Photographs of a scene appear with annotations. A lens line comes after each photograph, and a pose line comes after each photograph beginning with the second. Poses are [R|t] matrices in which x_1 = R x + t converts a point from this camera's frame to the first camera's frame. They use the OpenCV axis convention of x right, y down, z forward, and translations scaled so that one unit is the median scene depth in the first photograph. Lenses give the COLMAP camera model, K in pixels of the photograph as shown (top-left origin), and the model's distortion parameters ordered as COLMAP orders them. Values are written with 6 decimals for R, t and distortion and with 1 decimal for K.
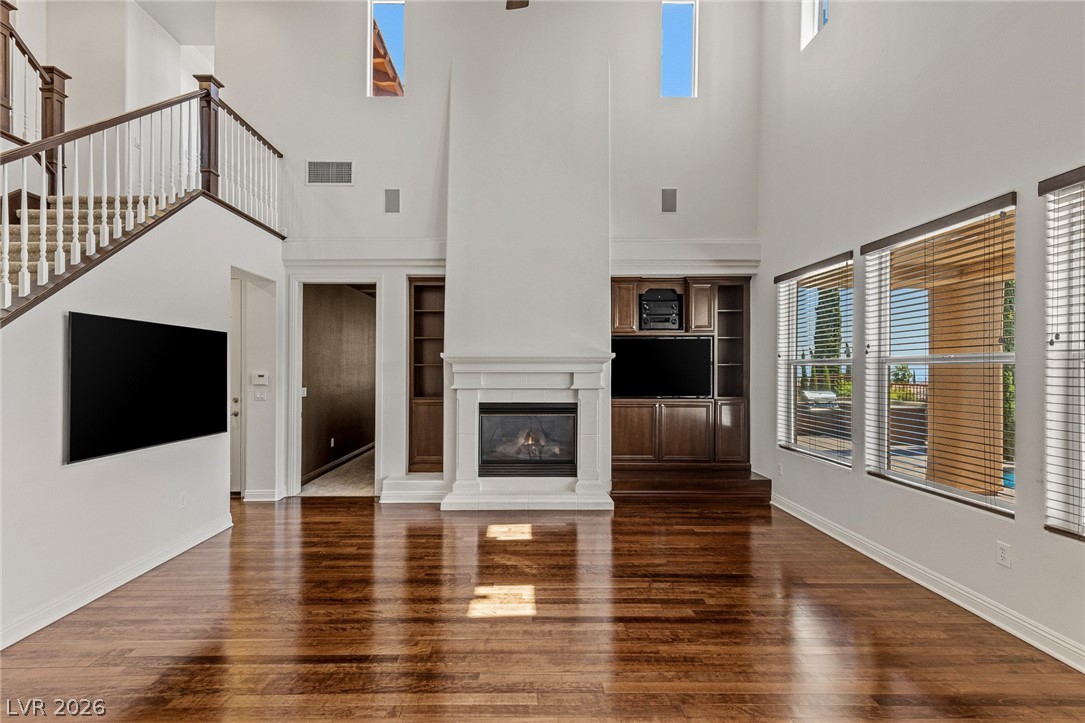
lens RADIAL K [[491.0, 0, 531.2], [0, 491.0, 364.1], [0, 0, 1]] dist [0.014689, -0.004826]
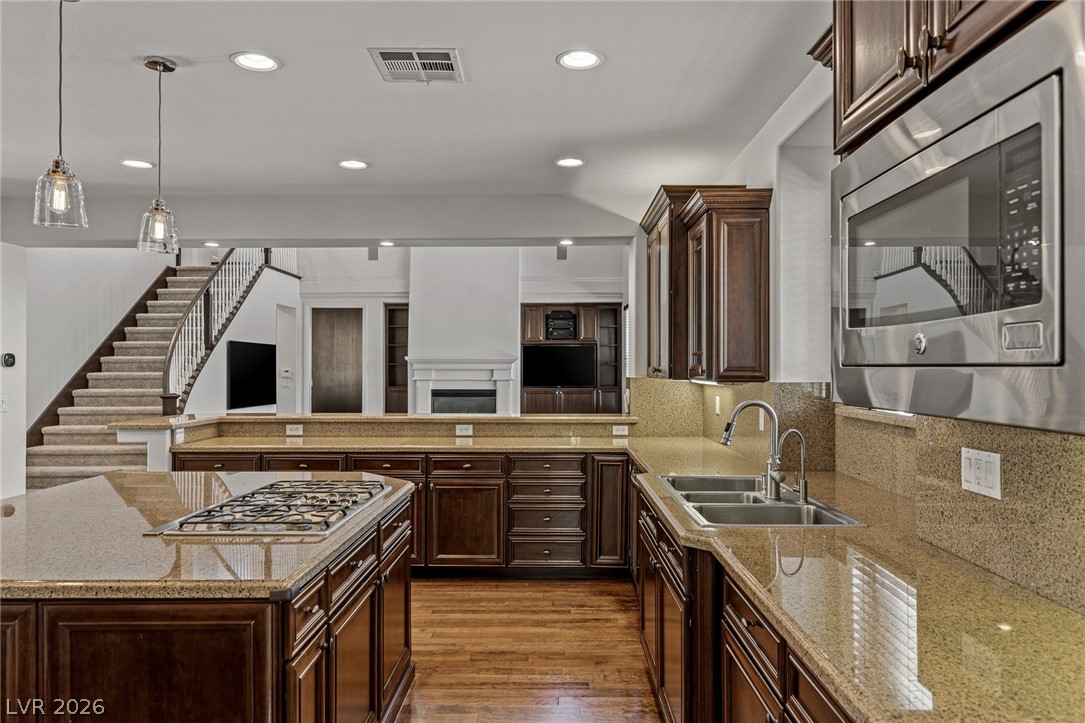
lens RADIAL K [[723.1, 0, 545.1], [0, 723.1, 364.4], [0, 0, 1]] dist [-0.001917, 0.001170]
pose [[0.999911, 0.000121, -0.013340, 0.264502], [-0.000067, 0.999992, 0.004015, -0.006253], [0.013341, -0.004014, 0.999903, -1.175808]]
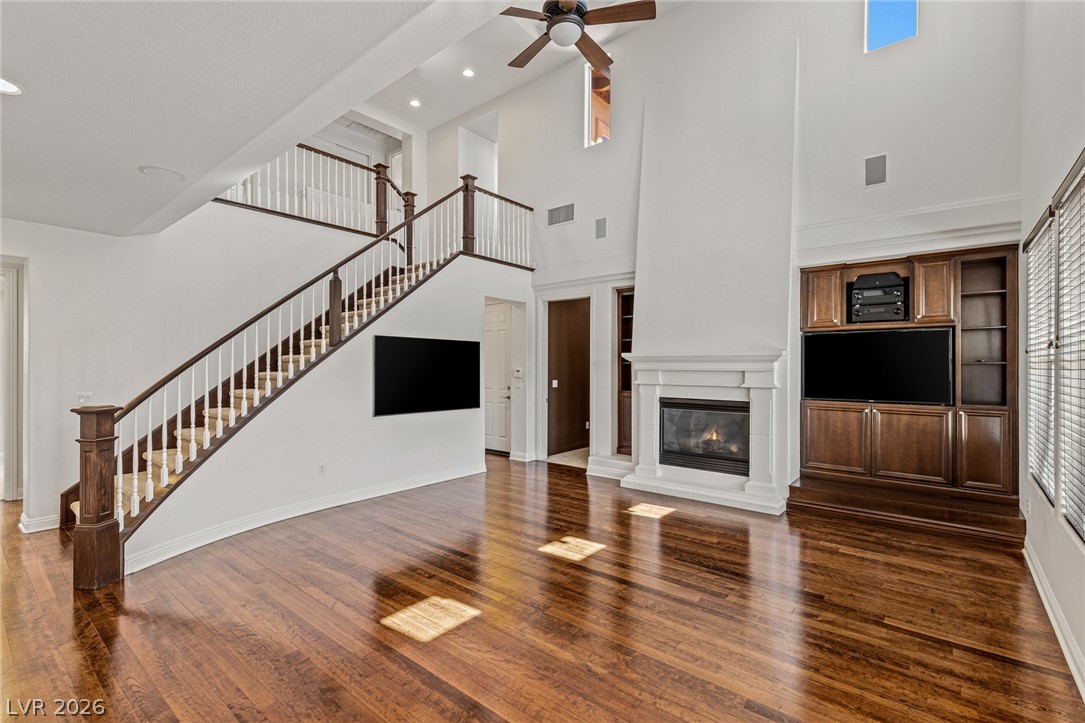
lens RADIAL K [[491.0, 0, 548.3], [0, 491.0, 363.7], [0, 0, 1]] dist [0.014689, -0.004826]
pose [[0.773782, 0.001423, -0.633450, 0.392749], [0.001122, 0.999993, 0.003616, -0.001443], [0.633451, -0.003508, 0.773775, -0.019185]]
